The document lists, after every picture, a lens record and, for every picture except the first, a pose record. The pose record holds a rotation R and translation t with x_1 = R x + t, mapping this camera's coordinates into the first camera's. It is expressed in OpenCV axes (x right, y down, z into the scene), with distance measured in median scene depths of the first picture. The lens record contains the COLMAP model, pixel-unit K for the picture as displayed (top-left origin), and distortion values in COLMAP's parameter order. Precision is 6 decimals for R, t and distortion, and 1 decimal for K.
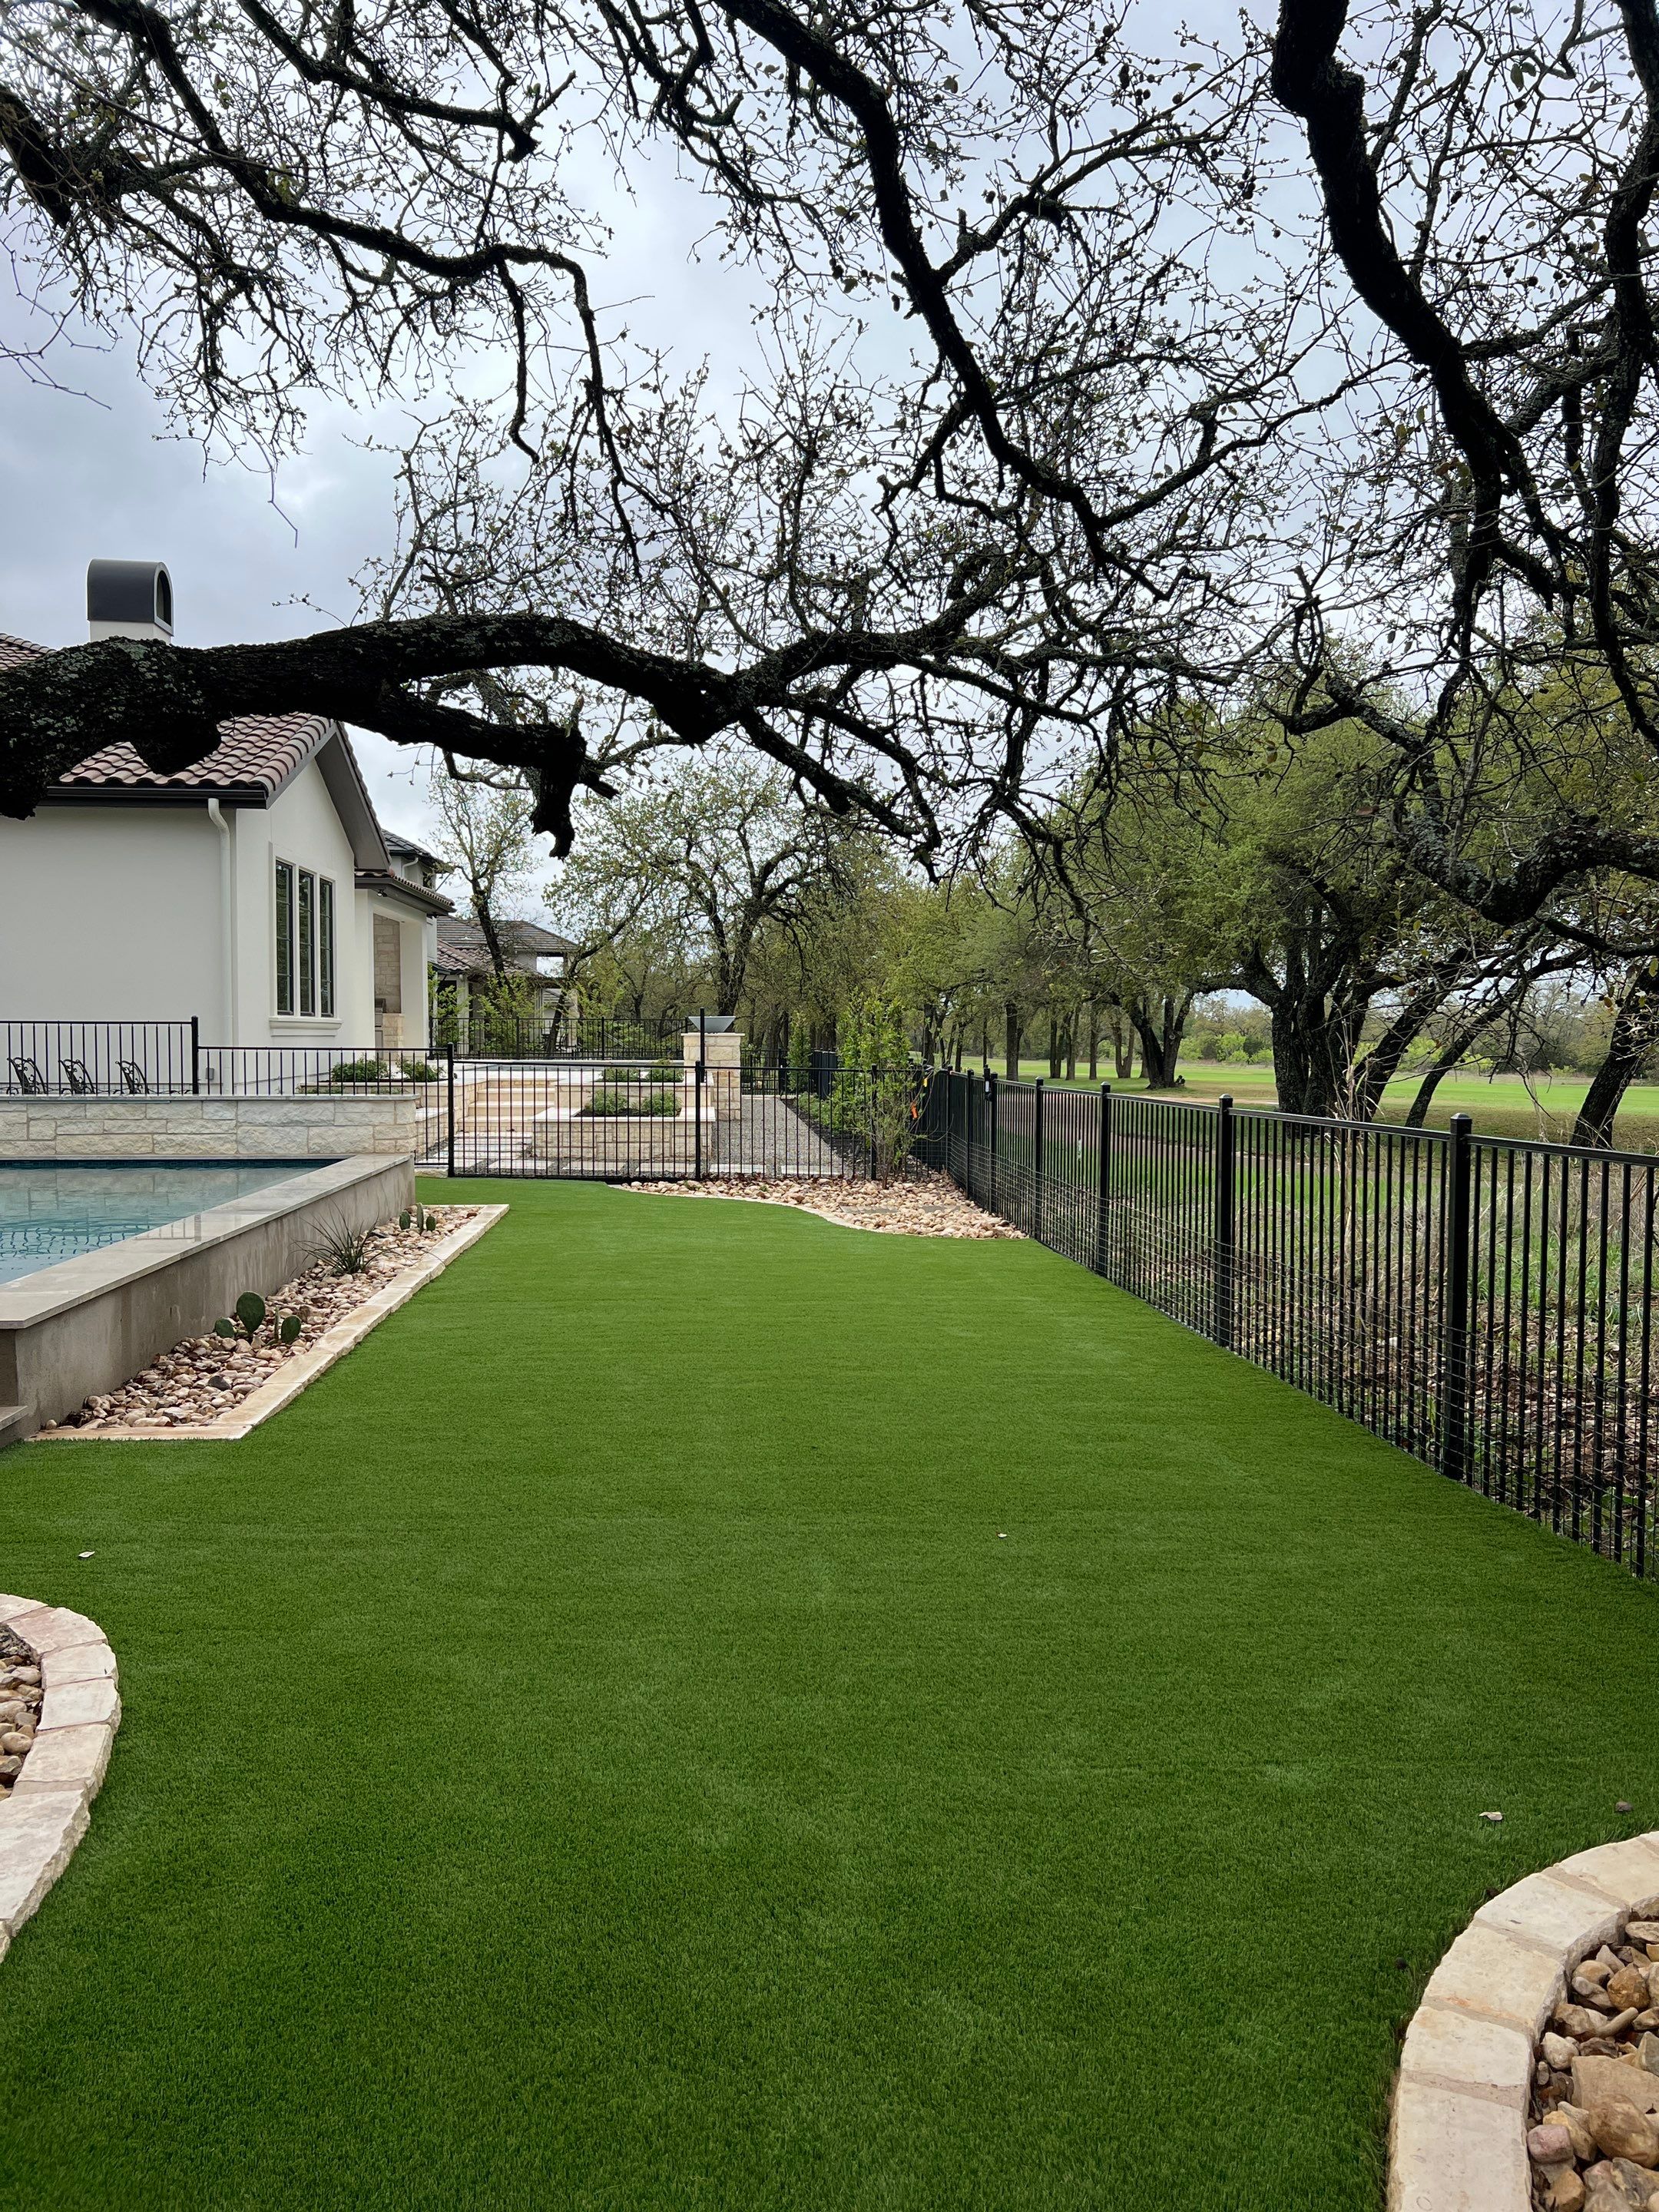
lens RADIAL K [[1666.6, 0, 874.0], [0, 1666.6, 1121.1], [0, 0, 1]] dist [0.056973, -0.049945]
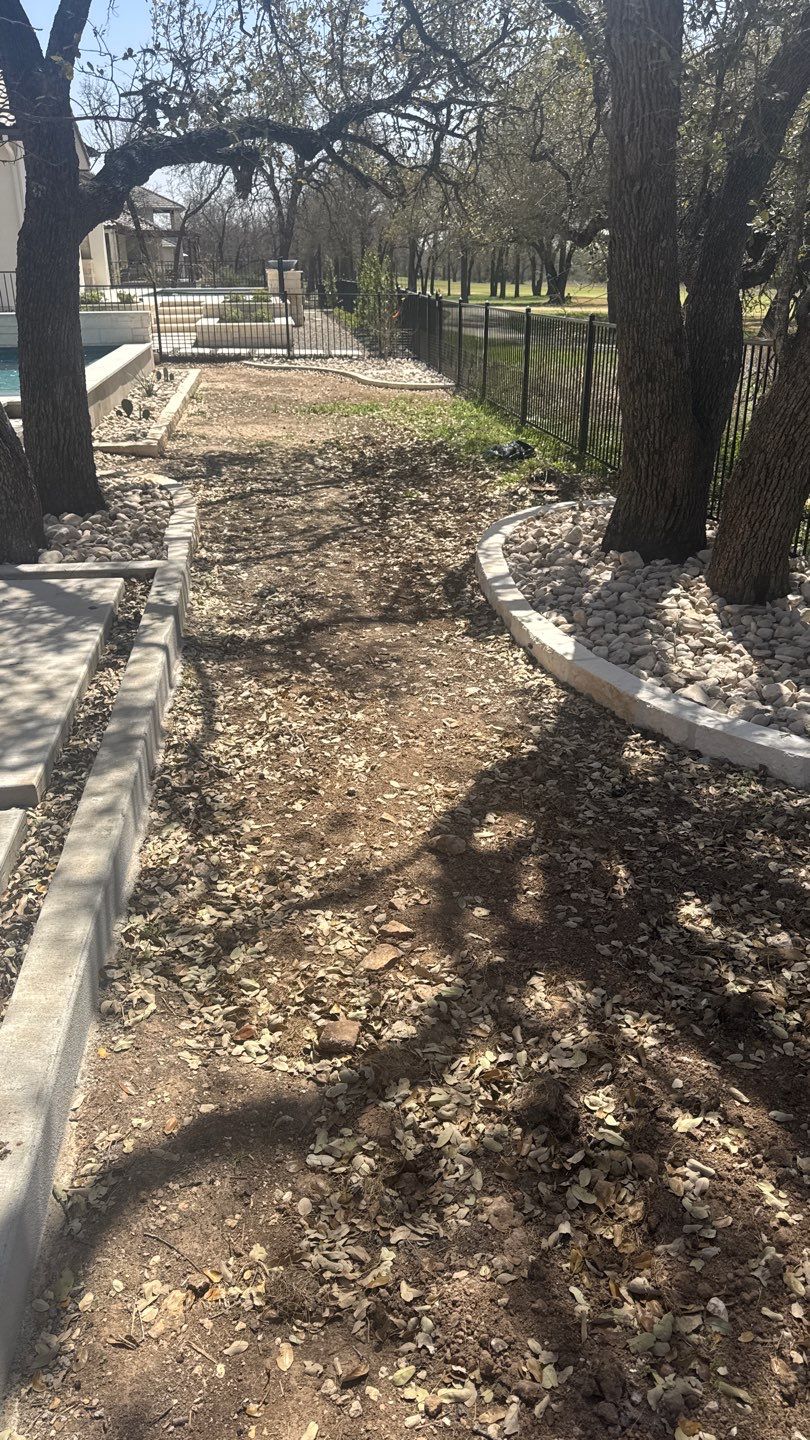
lens RADIAL K [[1038.2, 0, 412.9], [0, 1038.2, 734.0], [0, 0, 1]] dist [0.015631, -0.013487]
pose [[0.999450, -0.022742, 0.024153, -0.001308], [0.012421, 0.931631, 0.363194, 0.005461], [-0.030762, -0.362694, 0.931401, -0.279385]]
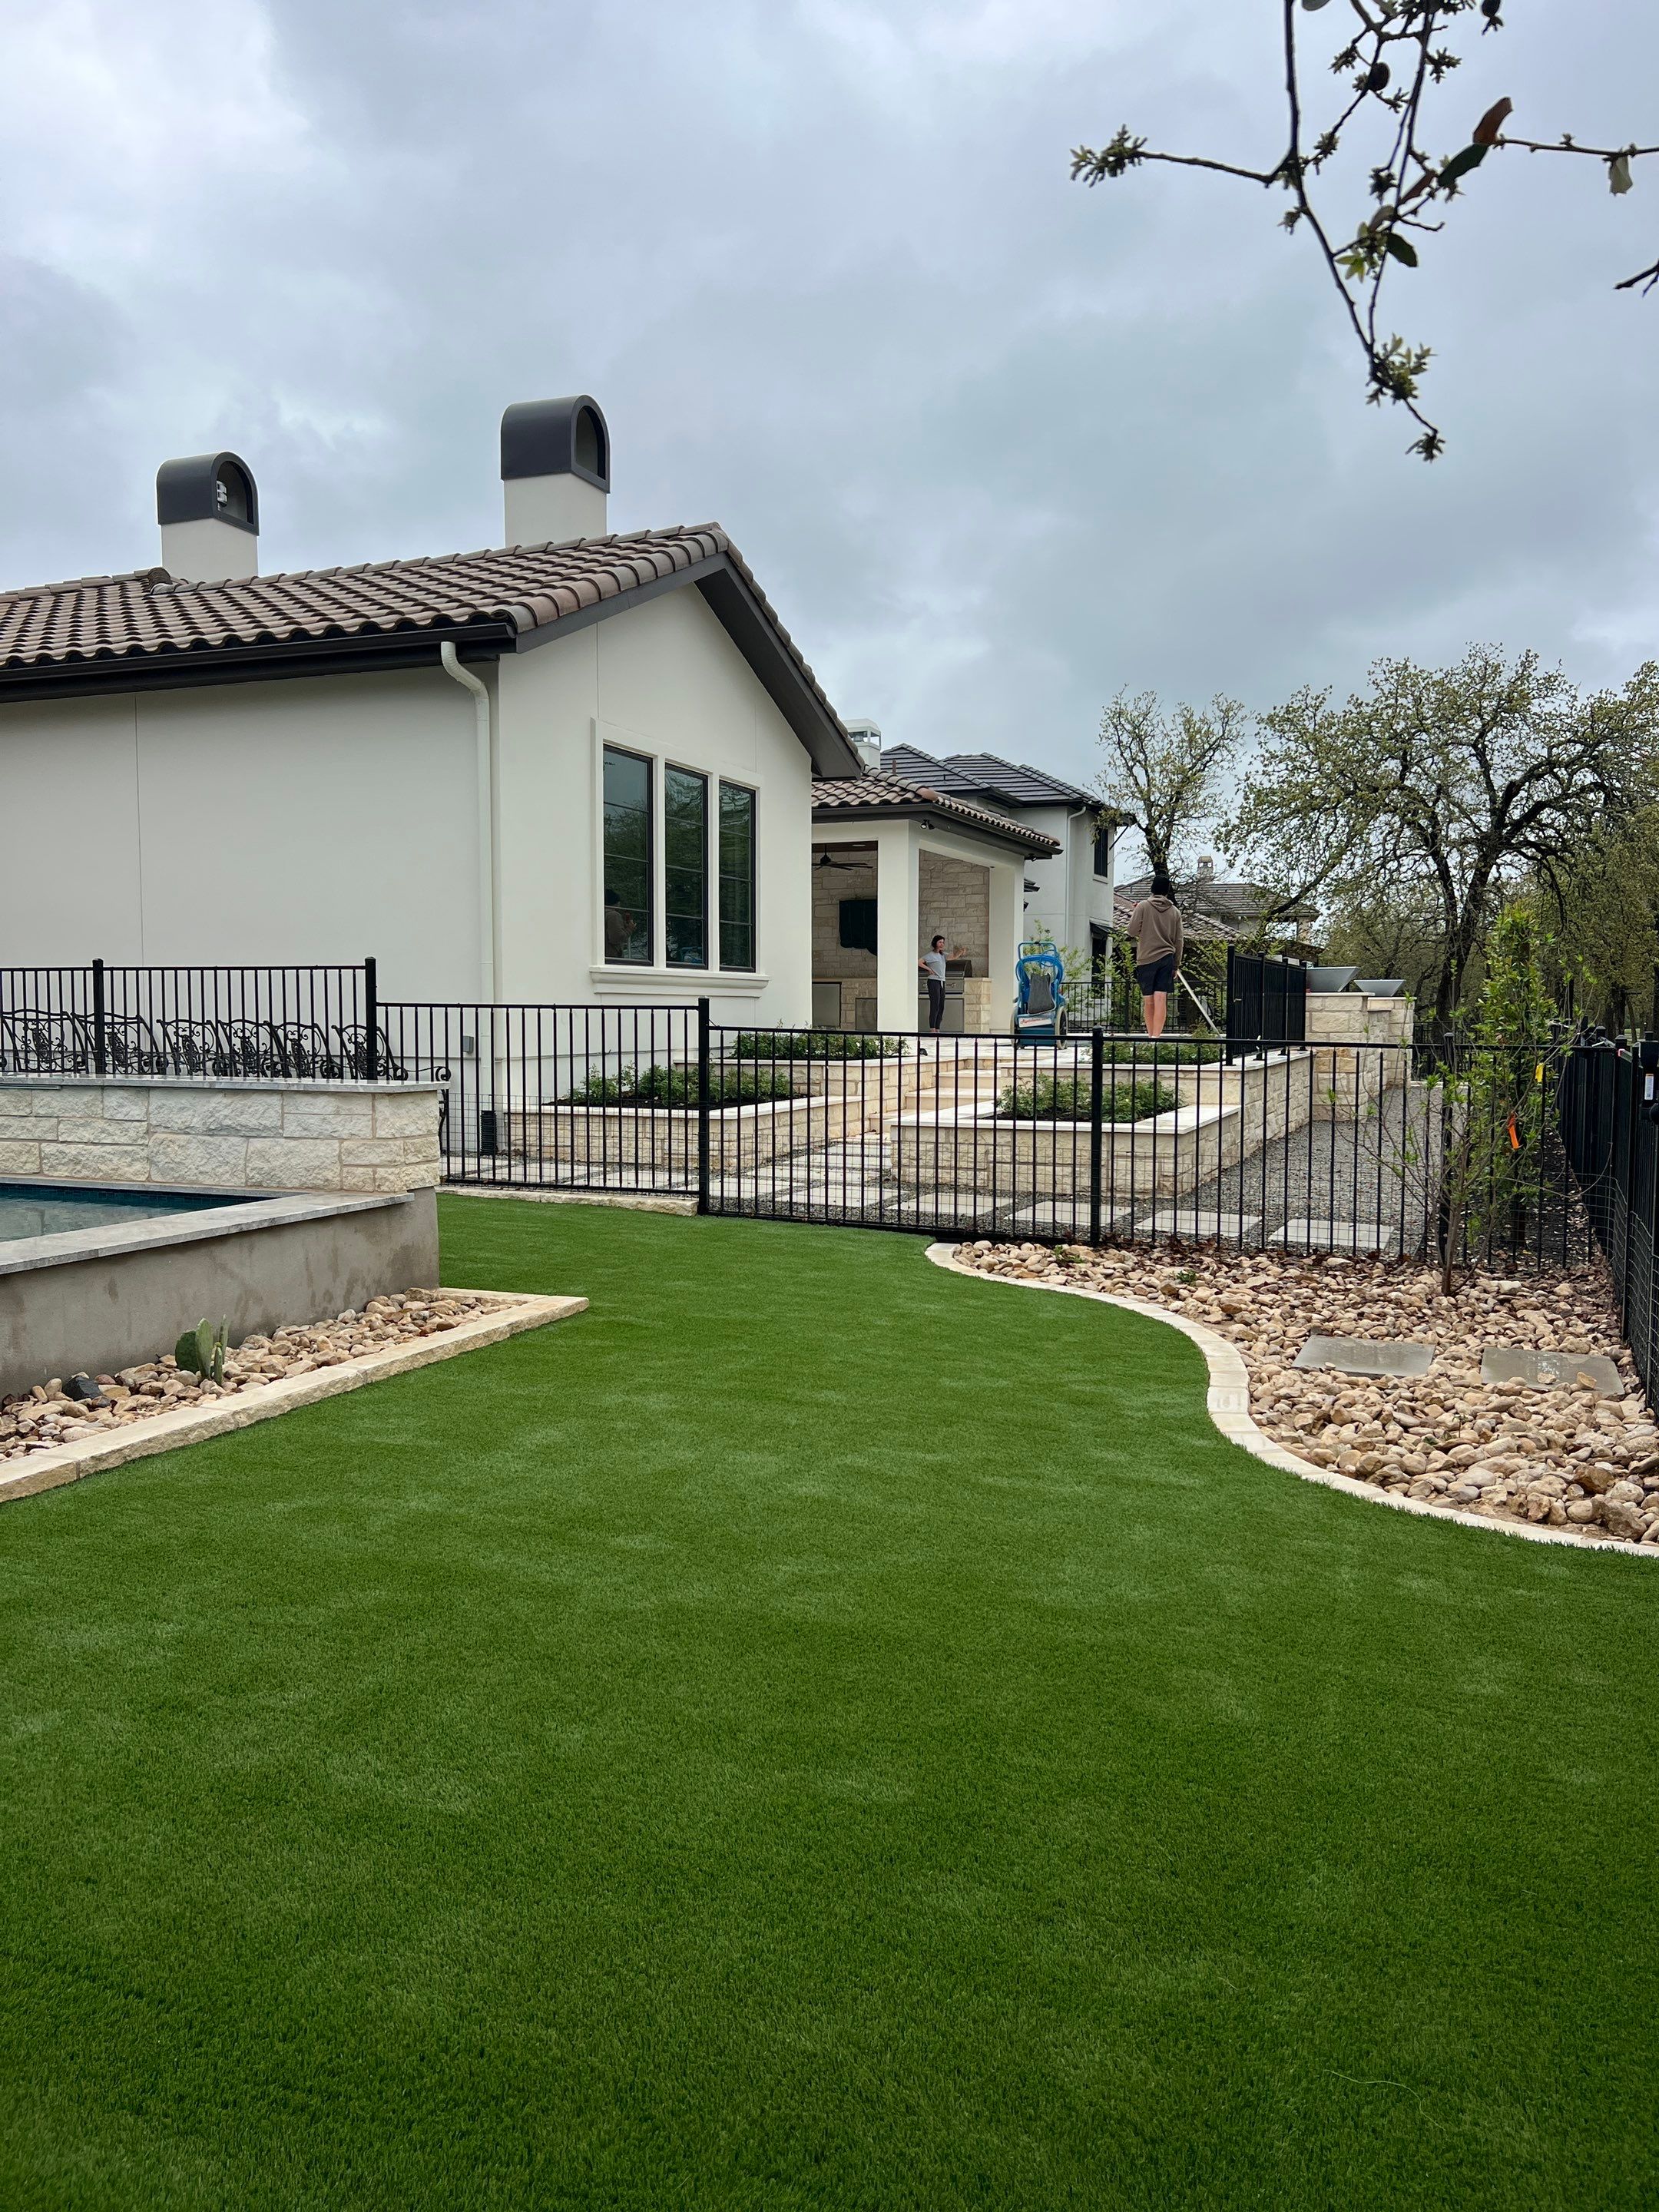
lens RADIAL K [[1666.6, 0, 839.0], [0, 1666.6, 1114.5], [0, 0, 1]] dist [0.056973, -0.049945]
pose [[0.888503, 0.026531, -0.458103, 0.069355], [-0.021786, 0.999640, 0.015639, -0.013544], [0.458353, -0.003916, 0.888761, 0.474085]]
